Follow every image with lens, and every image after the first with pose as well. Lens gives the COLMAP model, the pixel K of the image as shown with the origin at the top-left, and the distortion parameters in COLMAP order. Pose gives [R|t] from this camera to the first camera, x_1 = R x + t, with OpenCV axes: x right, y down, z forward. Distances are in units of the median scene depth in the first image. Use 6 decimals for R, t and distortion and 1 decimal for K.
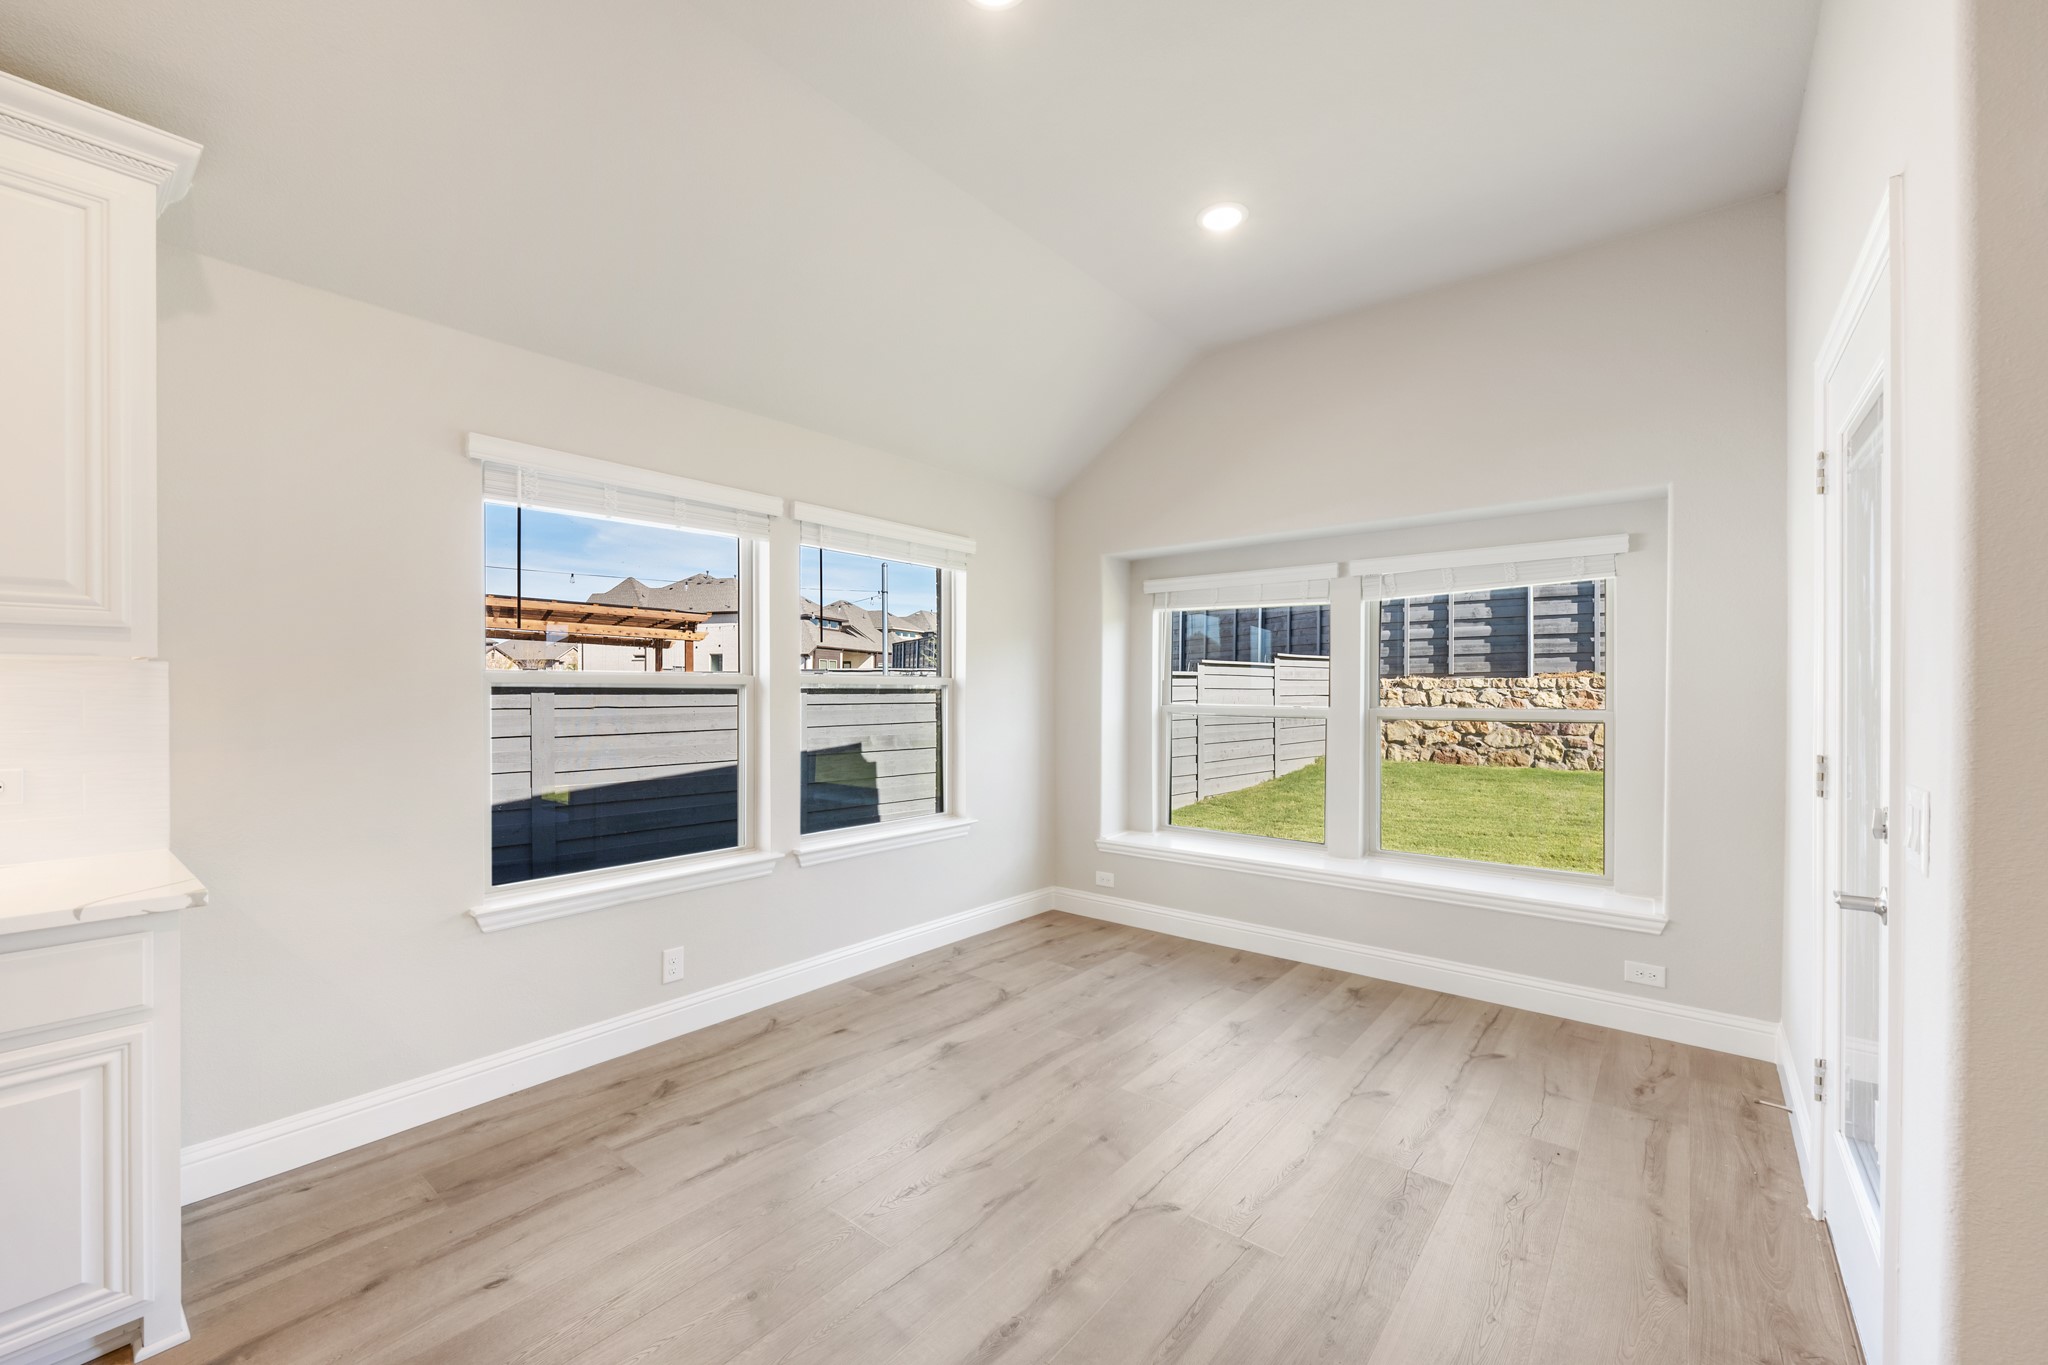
lens RADIAL K [[818.8, 0, 1028.3], [0, 818.8, 686.9], [0, 0, 1]] dist [0.000285, 0.000010]
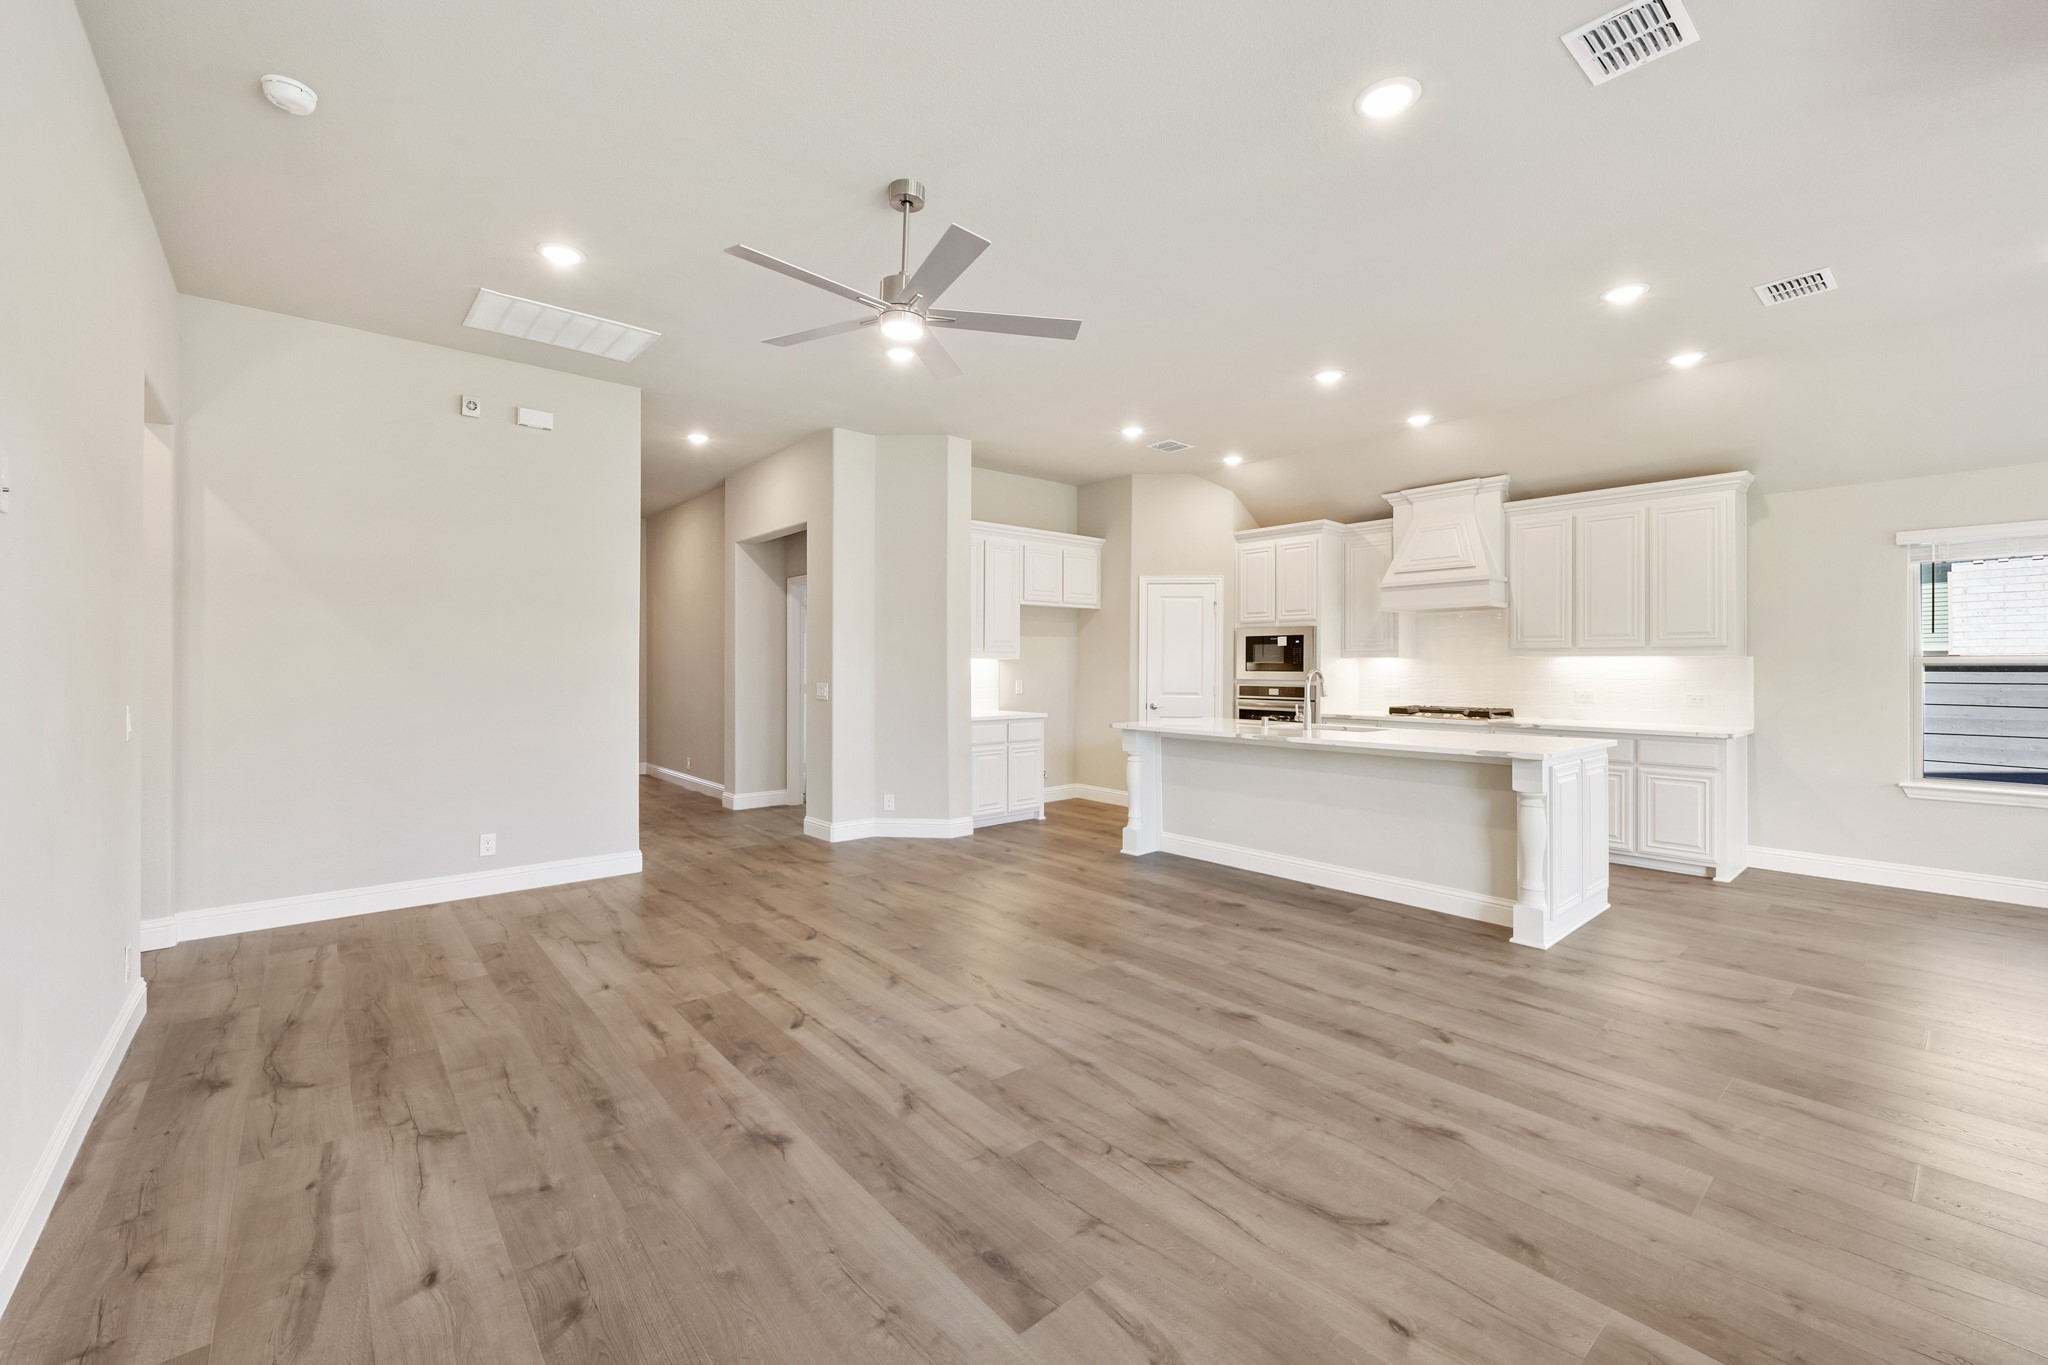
lens RADIAL K [[818.8, 0, 1023.2], [0, 818.8, 670.7], [0, 0, 1]] dist [0.000285, 0.000010]
pose [[-0.165716, 0.000693, -0.986173, 1.976965], [-0.000481, 1.000000, 0.000784, 0.013225], [0.986173, 0.000604, -0.165716, -0.885992]]
